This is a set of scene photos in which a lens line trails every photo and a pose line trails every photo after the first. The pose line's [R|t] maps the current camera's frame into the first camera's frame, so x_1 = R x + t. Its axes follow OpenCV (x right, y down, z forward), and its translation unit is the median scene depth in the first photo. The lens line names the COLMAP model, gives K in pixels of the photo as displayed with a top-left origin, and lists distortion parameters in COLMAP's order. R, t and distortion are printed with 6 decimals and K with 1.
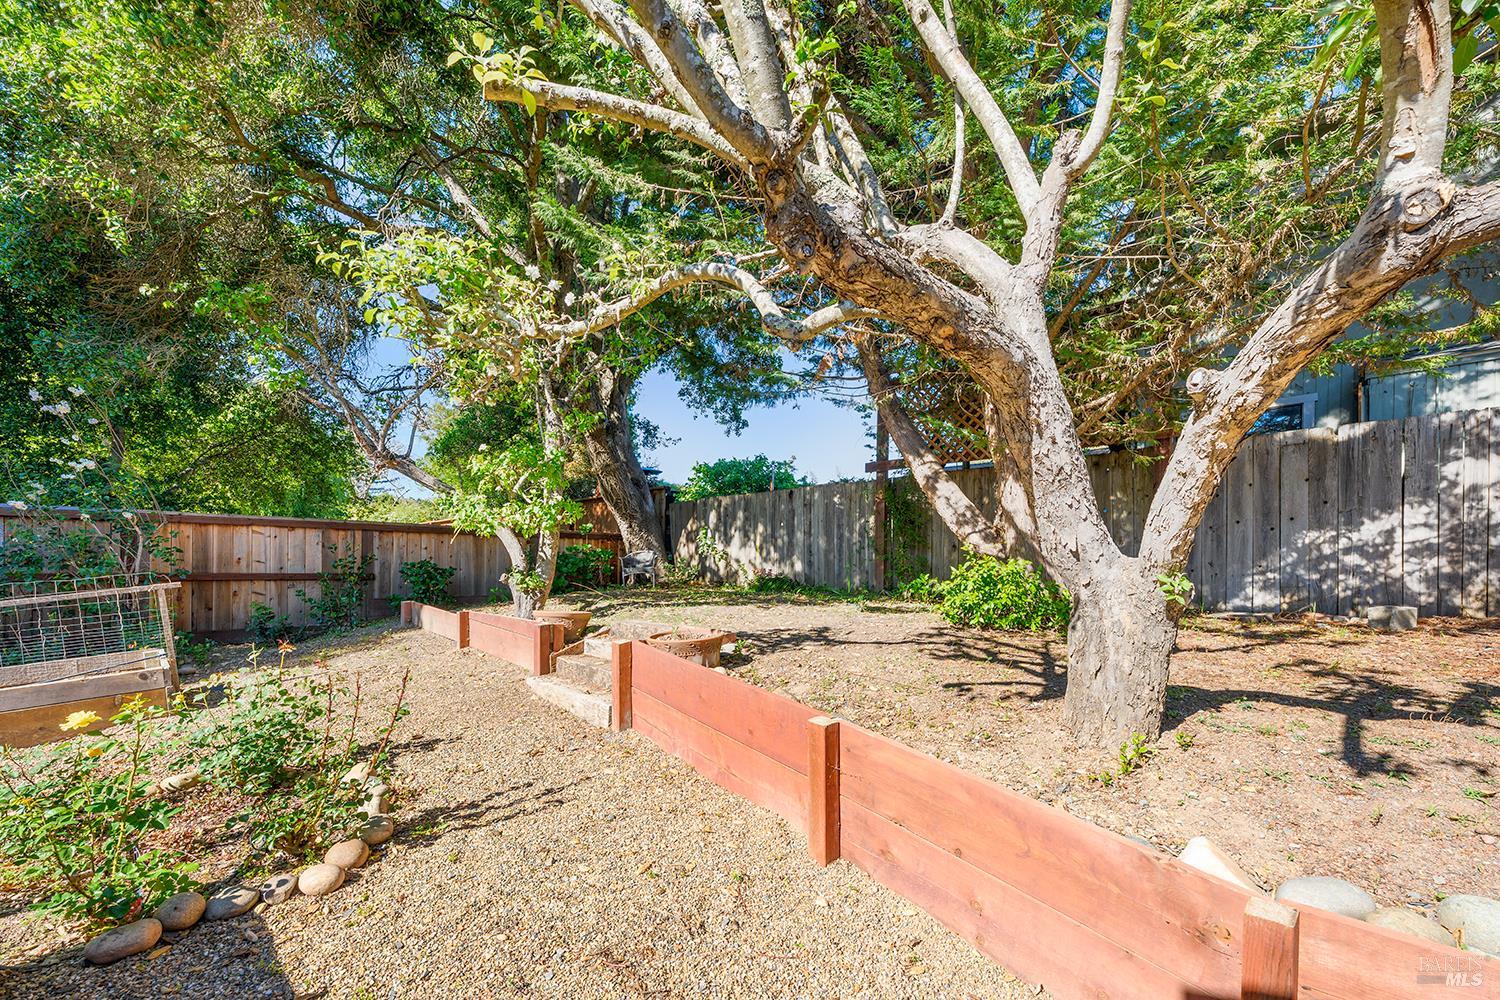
lens RADIAL K [[615.8, 0, 788.4], [0, 615.8, 573.5], [0, 0, 1]] dist [-0.004628, 0.000909]
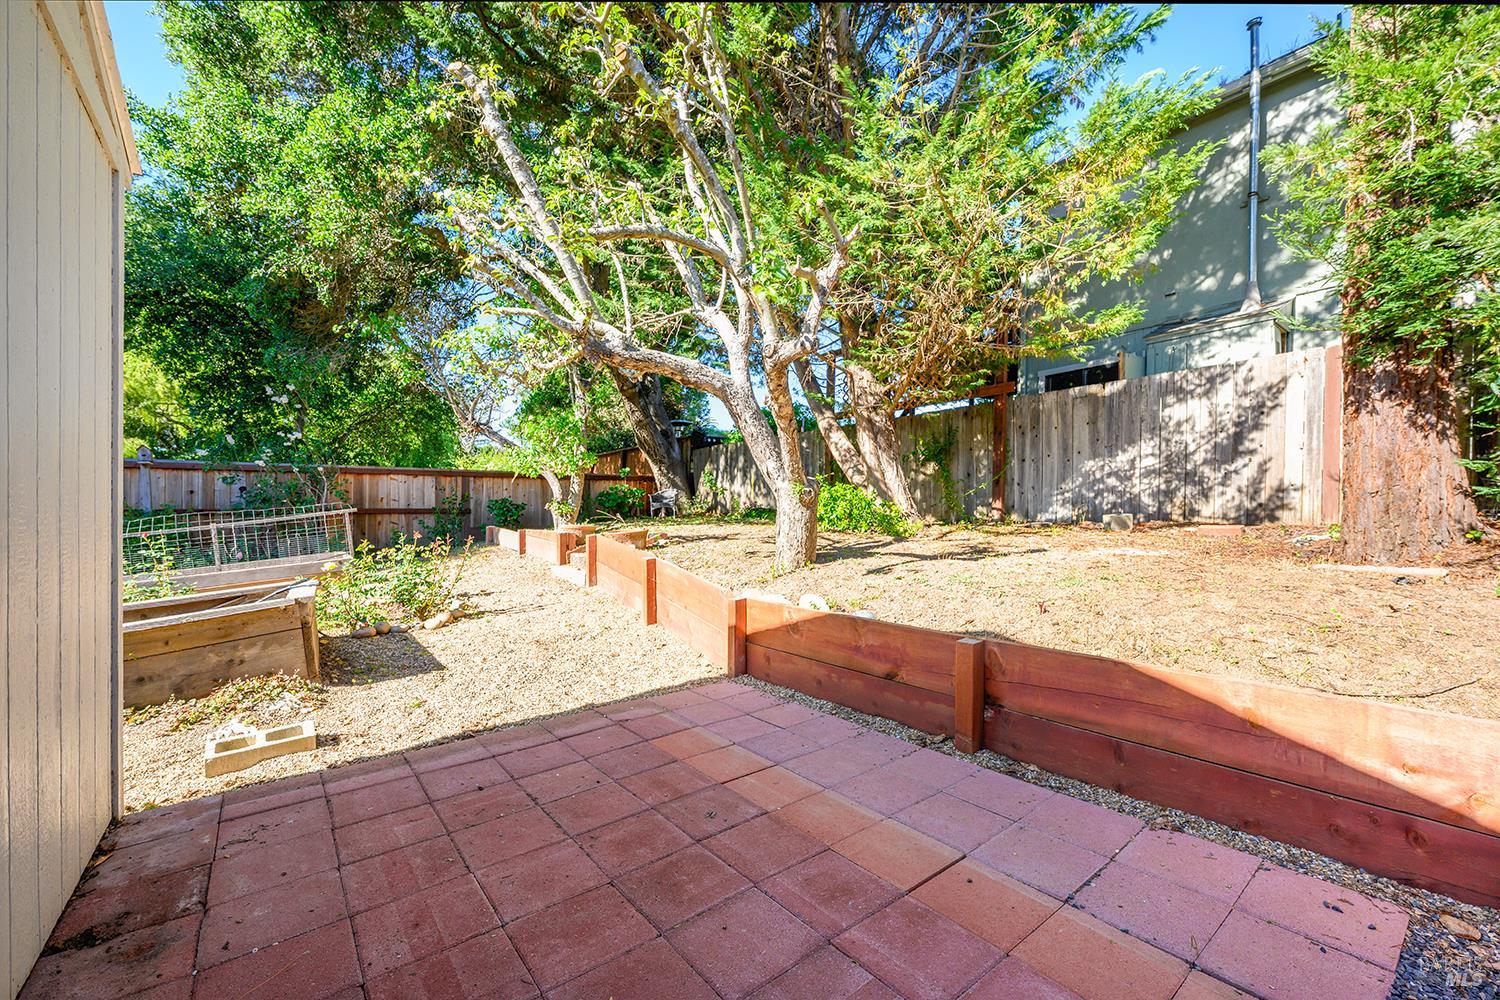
lens RADIAL K [[615.8, 0, 747.2], [0, 615.8, 510.9], [0, 0, 1]] dist [-0.004628, 0.000909]
pose [[0.983538, -0.008102, -0.180520, 0.243976], [0.006628, 0.999940, -0.008770, 0.032243], [0.180580, 0.007429, 0.983532, -0.315938]]
